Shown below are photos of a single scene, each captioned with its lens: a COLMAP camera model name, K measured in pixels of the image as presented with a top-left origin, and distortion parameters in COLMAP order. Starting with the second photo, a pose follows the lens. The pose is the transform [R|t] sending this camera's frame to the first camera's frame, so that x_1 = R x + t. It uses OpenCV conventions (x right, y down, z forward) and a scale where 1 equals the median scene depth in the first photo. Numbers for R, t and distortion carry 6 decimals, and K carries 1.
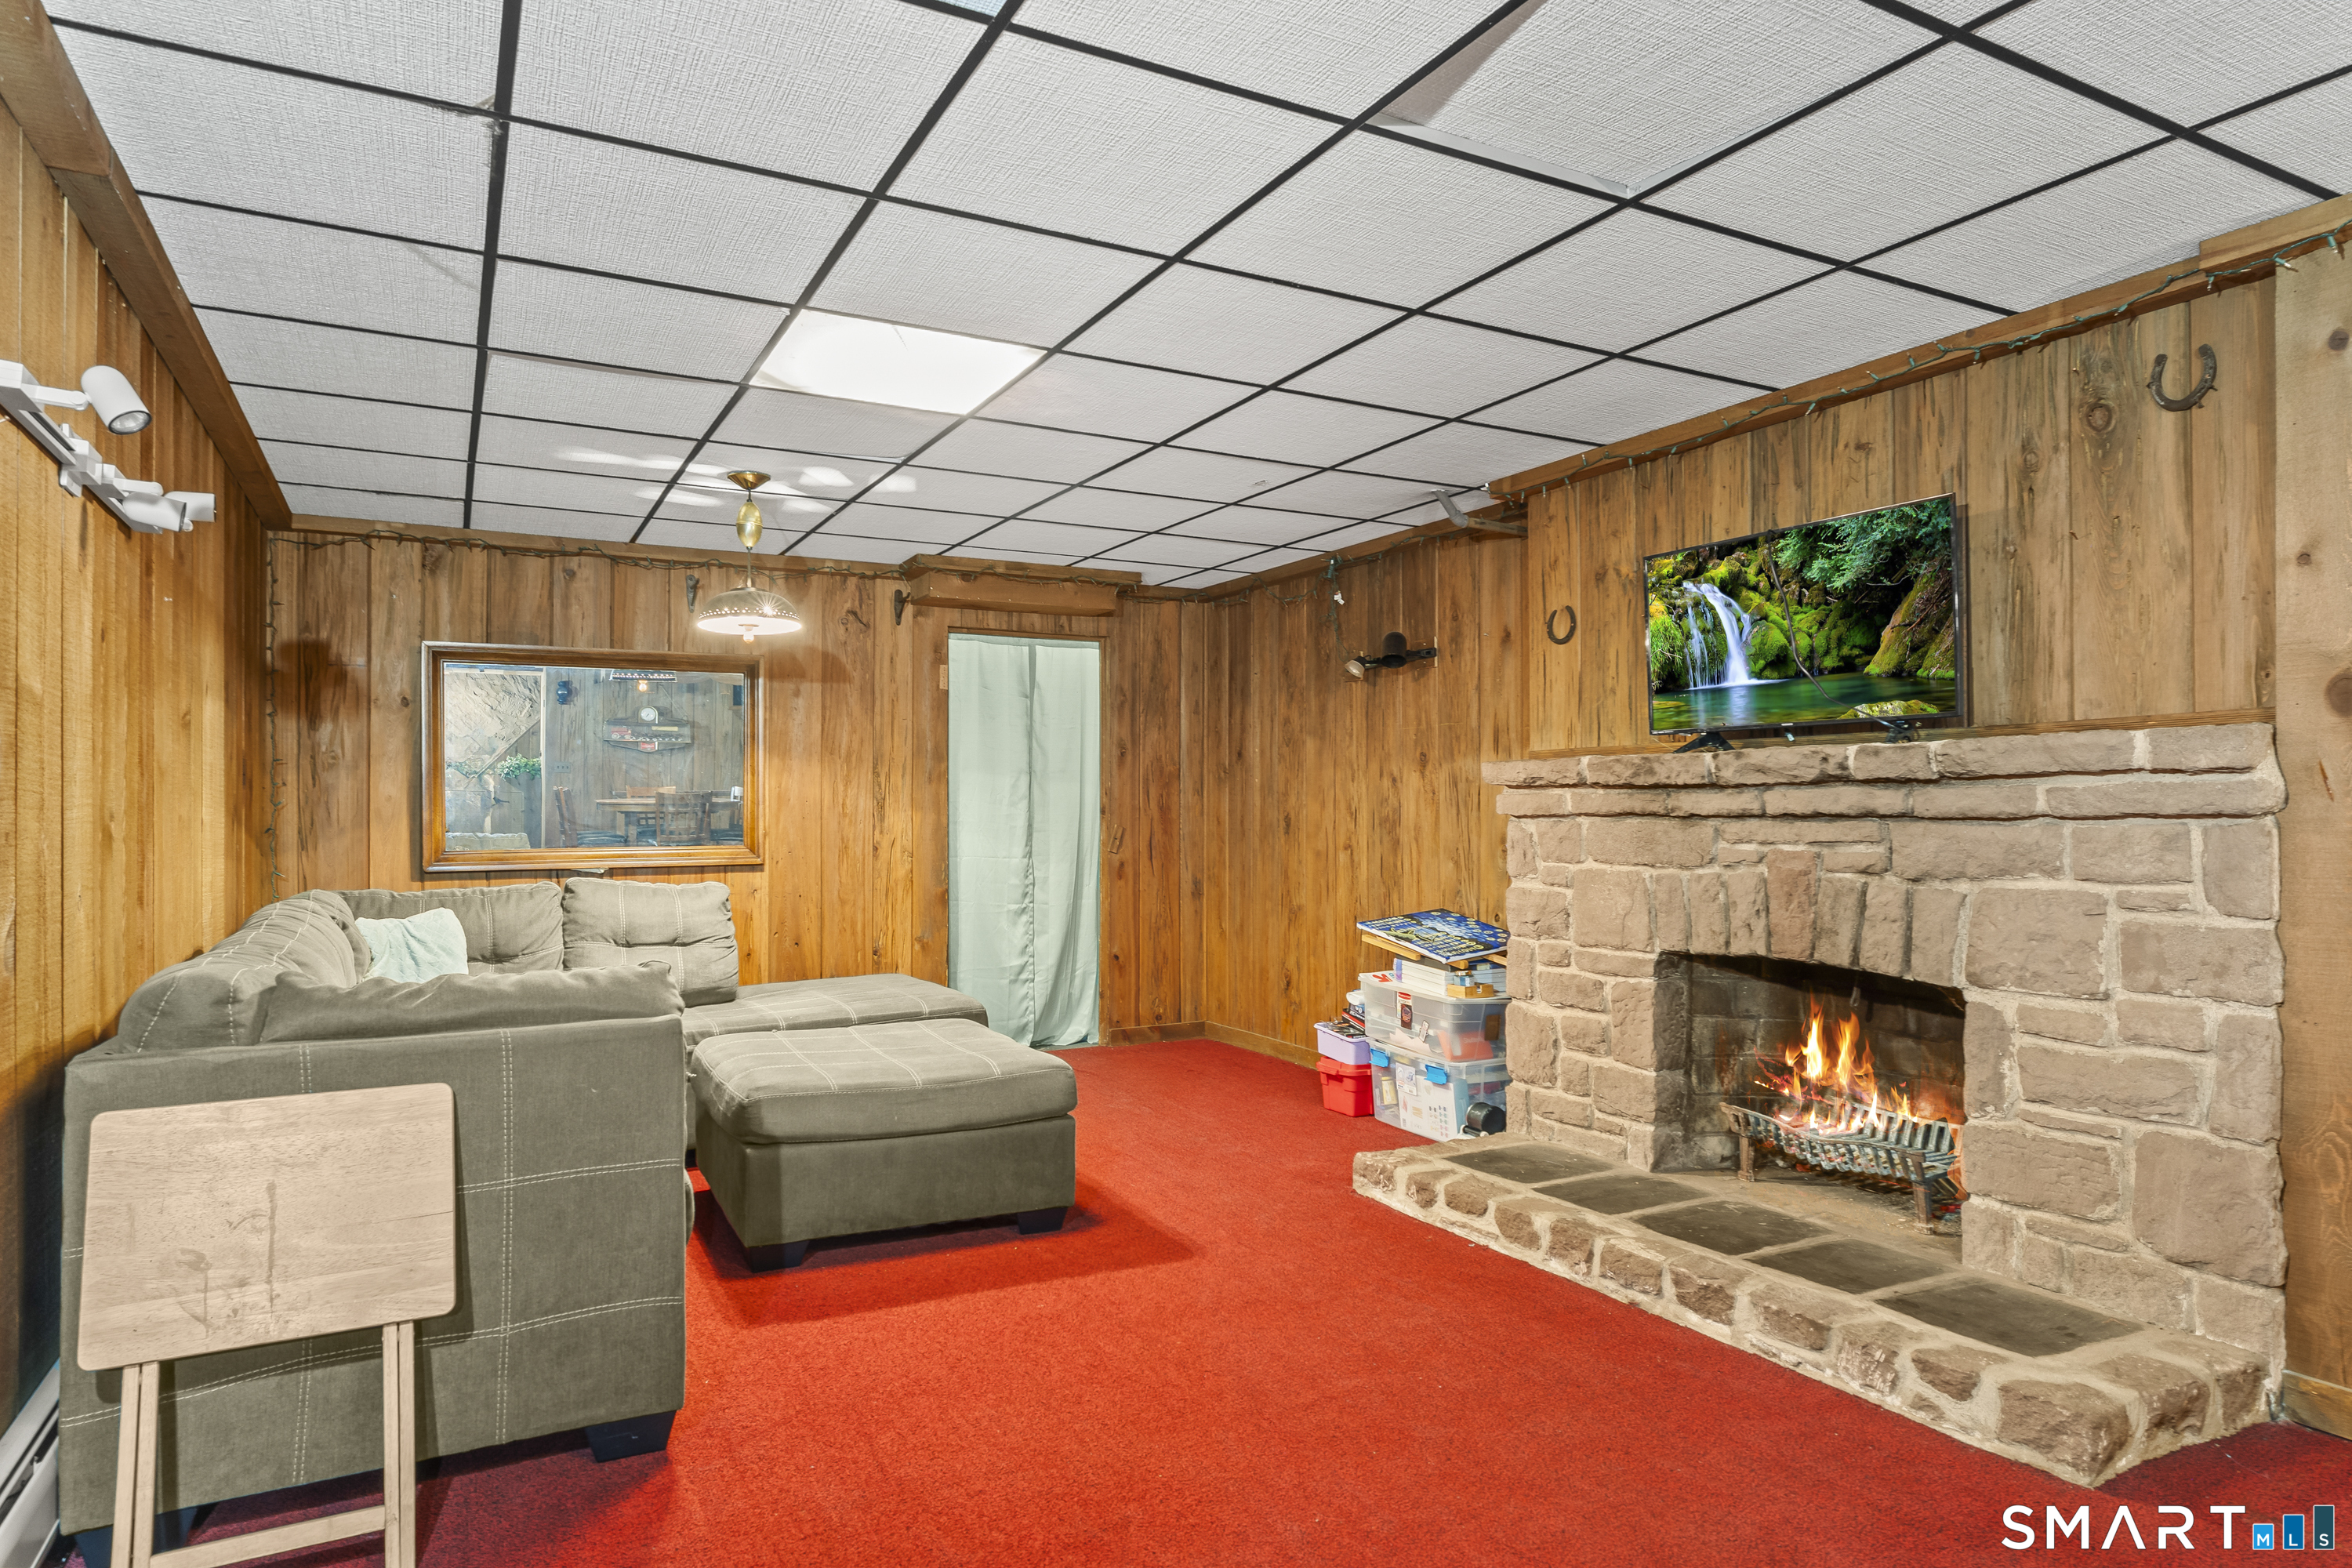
lens RADIAL K [[1362.4, 0, 1173.9], [0, 1362.4, 791.6], [0, 0, 1]] dist [-0.014037, 0.002812]
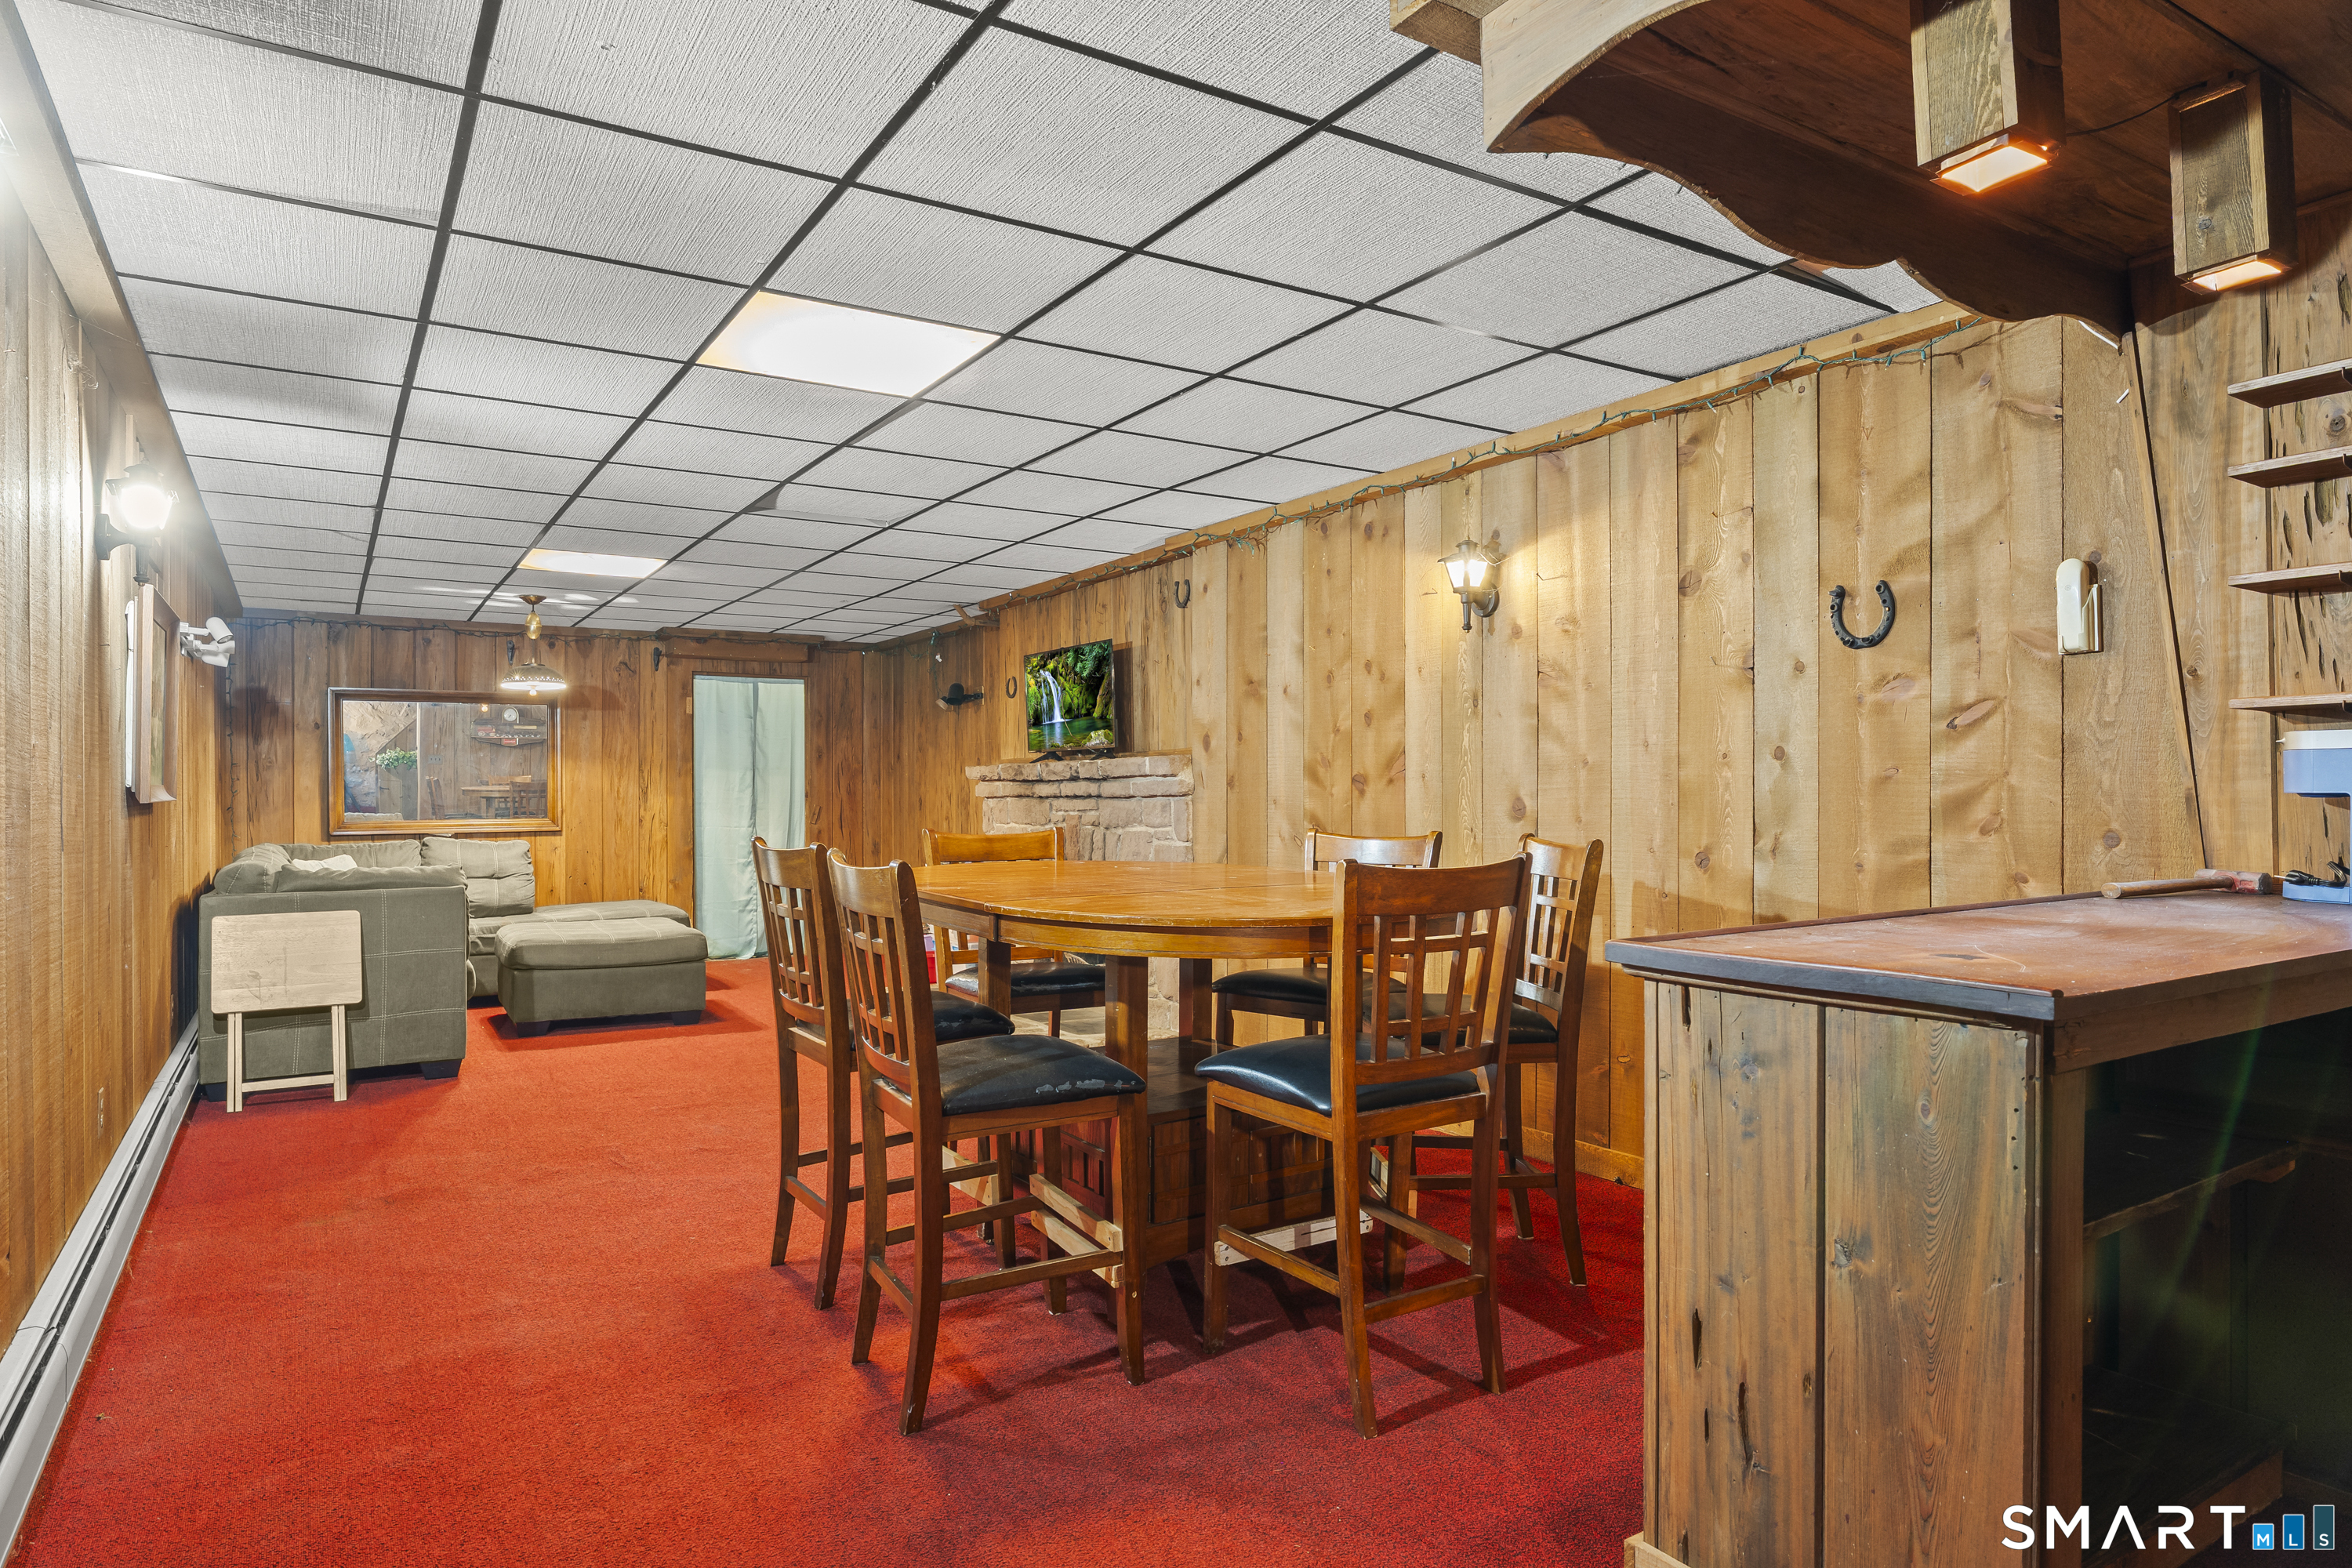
lens RADIAL K [[1362.4, 0, 1175.6], [0, 1362.4, 782.5], [0, 0, 1]] dist [-0.014037, 0.002812]
pose [[0.997592, -0.002344, 0.069315, 0.314715], [0.002039, 0.999988, 0.004477, -0.006585], [-0.069325, -0.004325, 0.997585, -0.633800]]
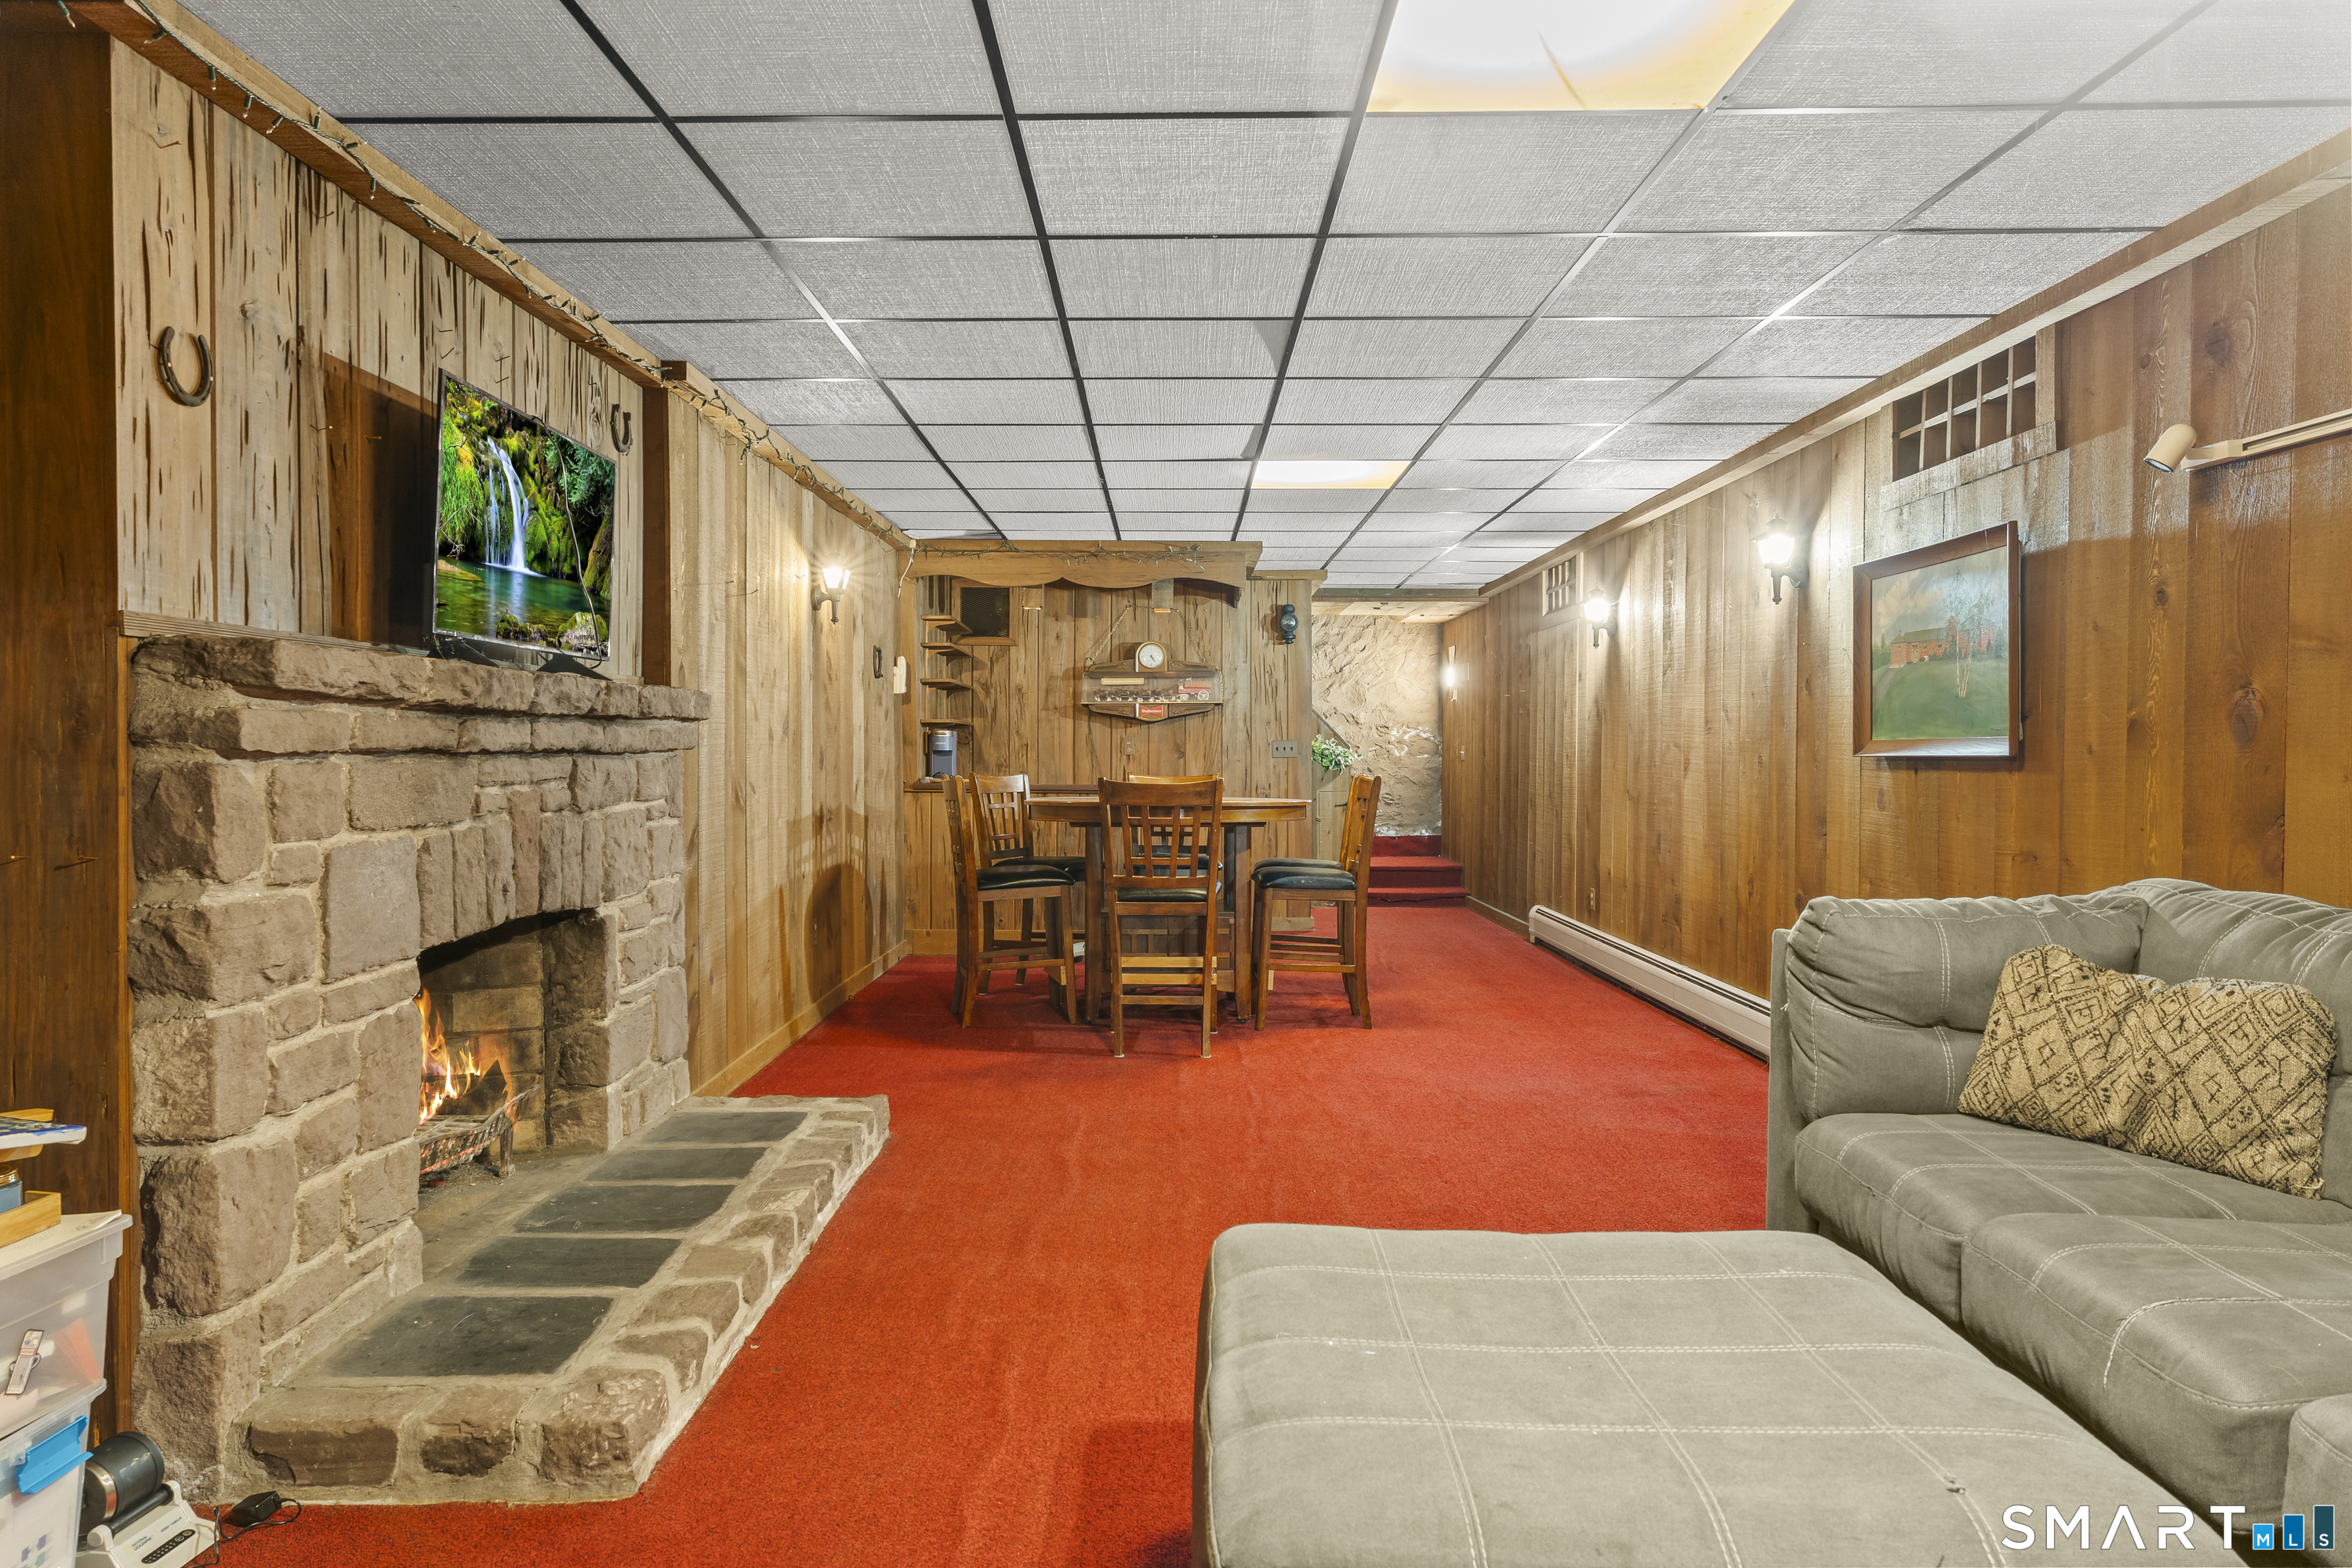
lens RADIAL K [[1432.4, 0, 1173.2], [0, 1432.4, 784.5], [0, 0, 1]] dist [-0.003214, -0.000618]
pose [[-0.876312, -0.014038, 0.481539, -0.248192], [-0.009355, 0.999883, 0.012123, 0.017388], [-0.481652, 0.006119, -0.876341, 1.142613]]
